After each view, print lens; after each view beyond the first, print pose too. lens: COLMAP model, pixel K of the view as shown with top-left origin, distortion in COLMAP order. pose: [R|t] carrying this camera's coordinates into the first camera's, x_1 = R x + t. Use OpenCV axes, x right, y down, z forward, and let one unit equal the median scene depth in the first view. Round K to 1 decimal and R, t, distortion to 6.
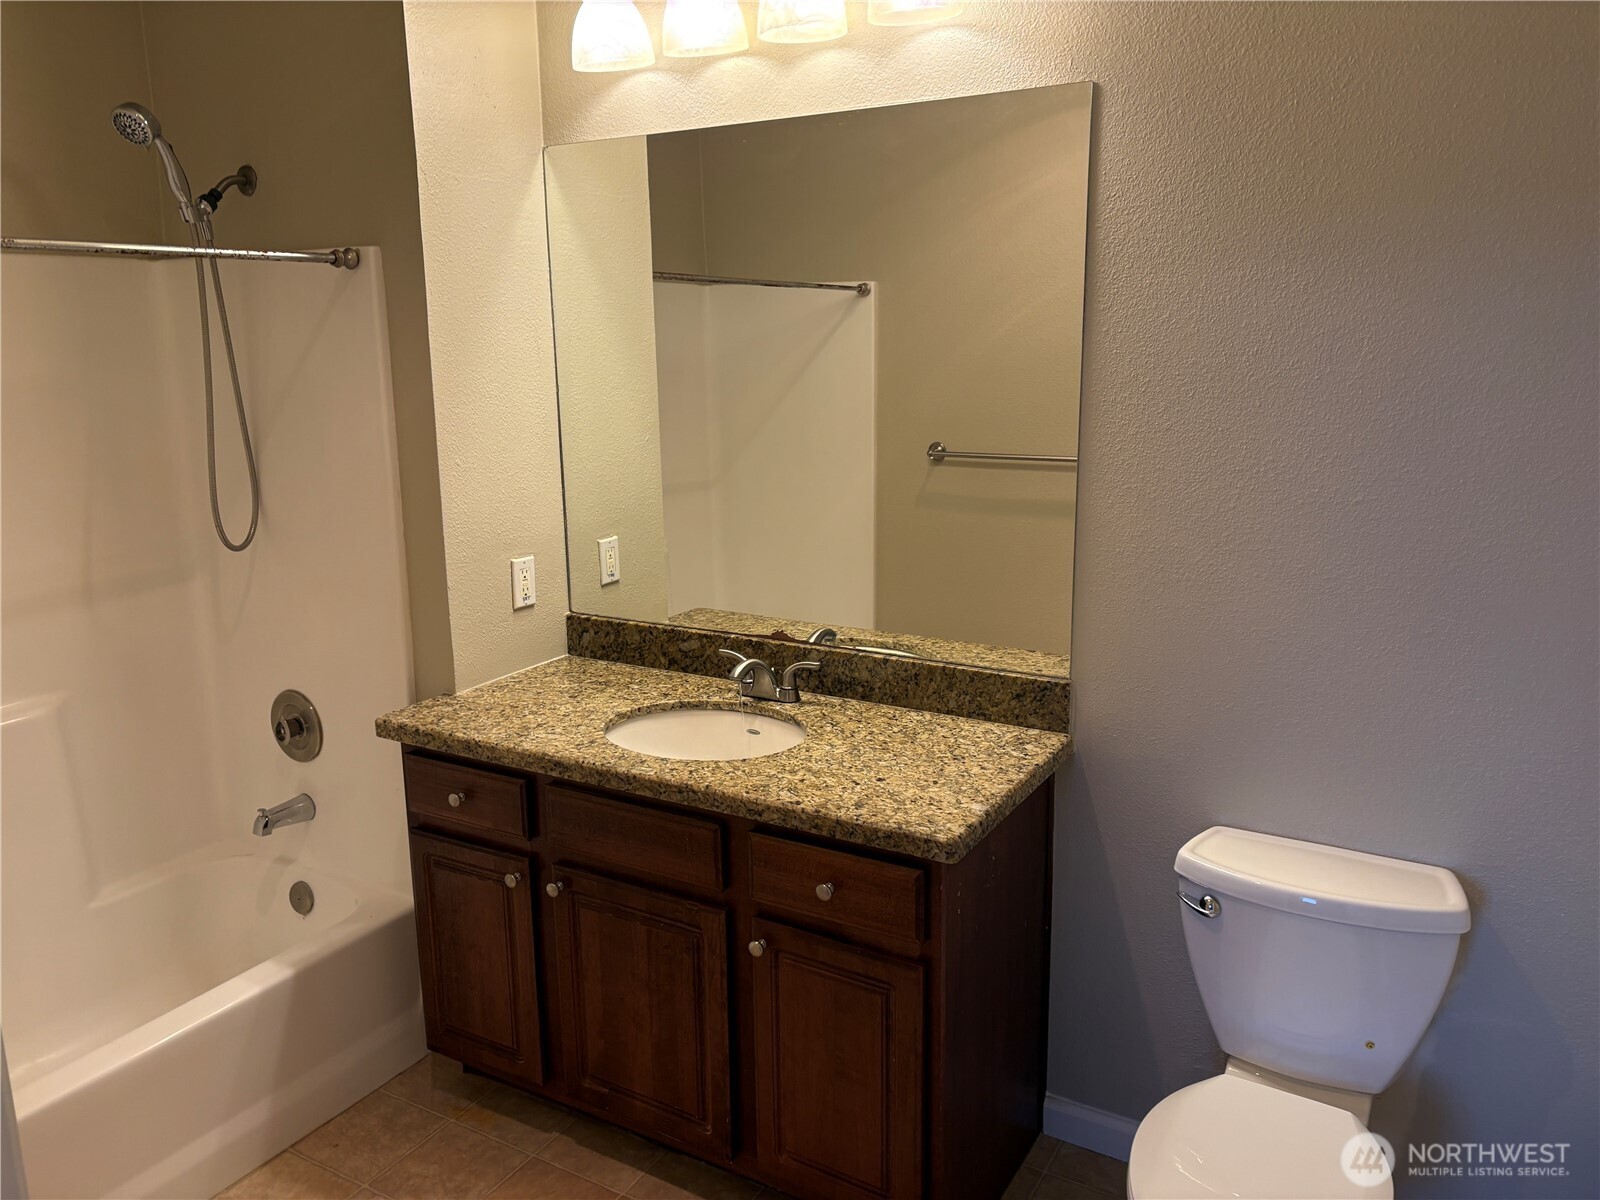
lens RADIAL K [[1197.4, 0, 794.9], [0, 1197.4, 594.9], [0, 0, 1]] dist [0.072925, -0.096416]
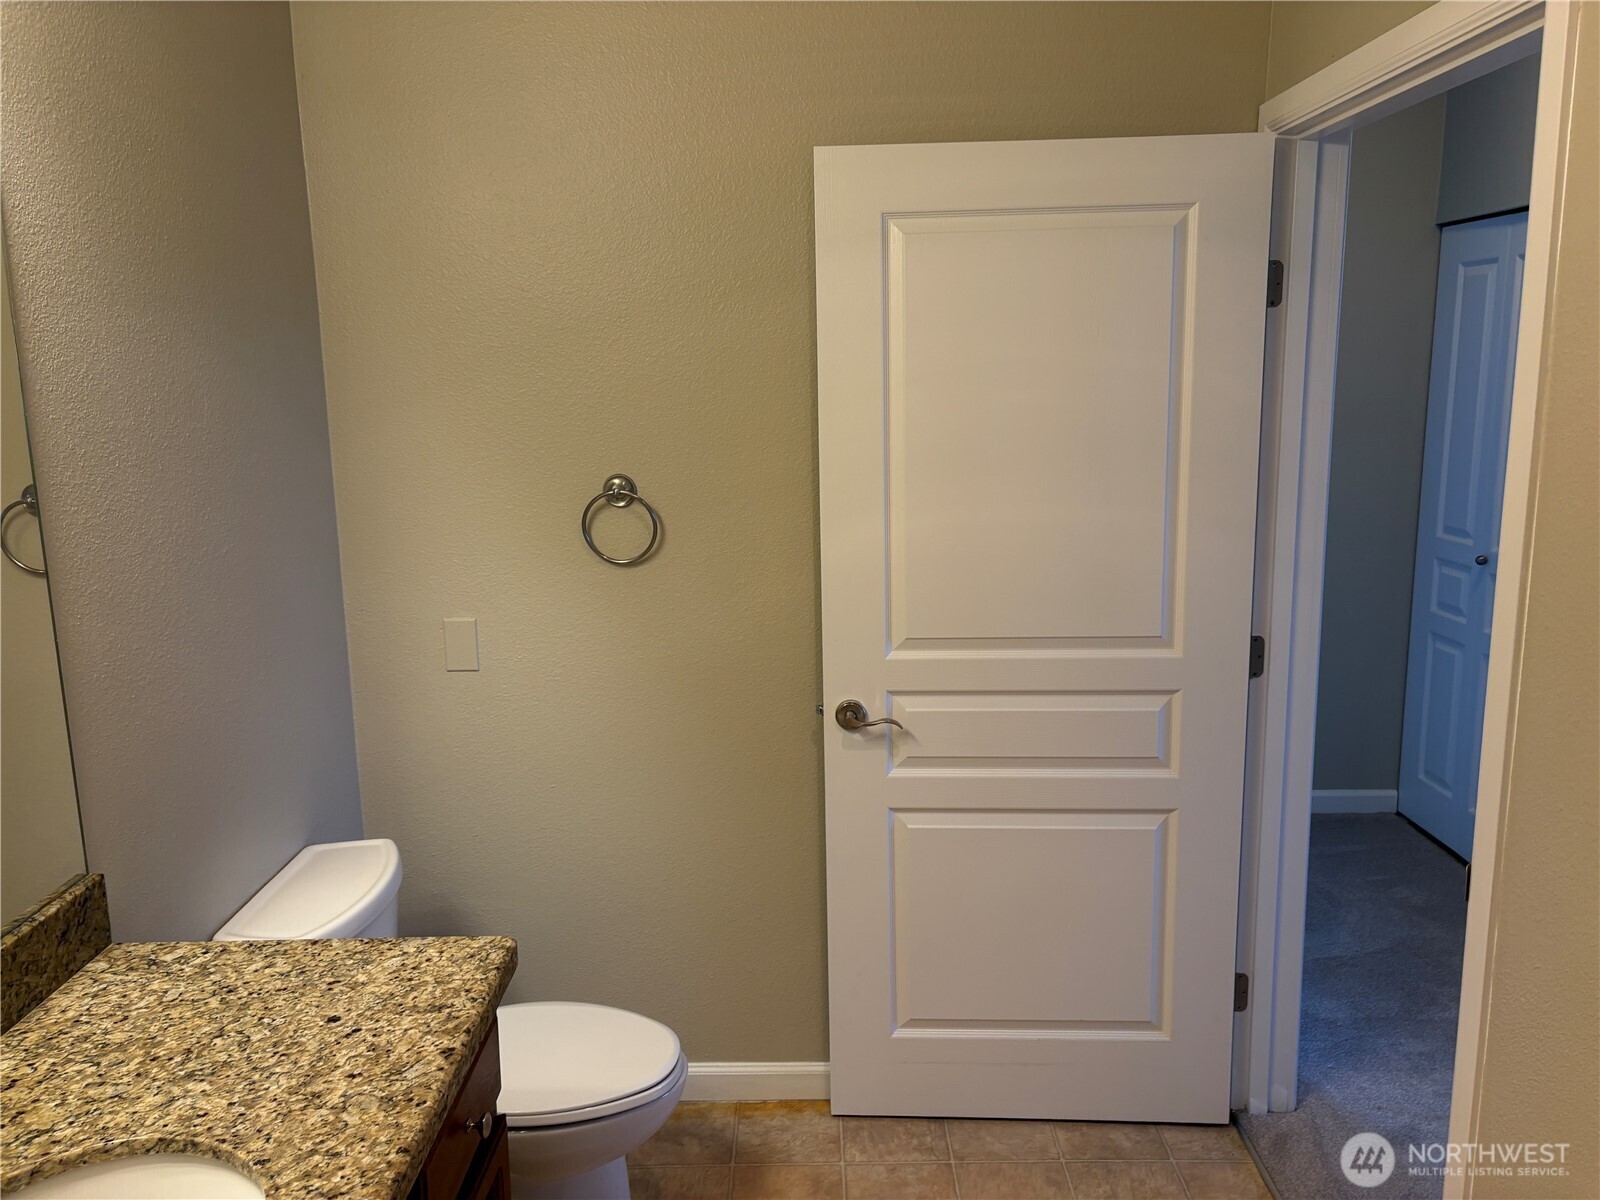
lens RADIAL K [[1197.4, 0, 794.9], [0, 1197.4, 594.9], [0, 0, 1]] dist [0.072925, -0.096416]
pose [[-0.511115, -0.135760, 0.848723, -0.605298], [0.208317, 0.938440, 0.275563, -0.206786], [-0.833885, 0.317648, -0.451370, 0.980807]]
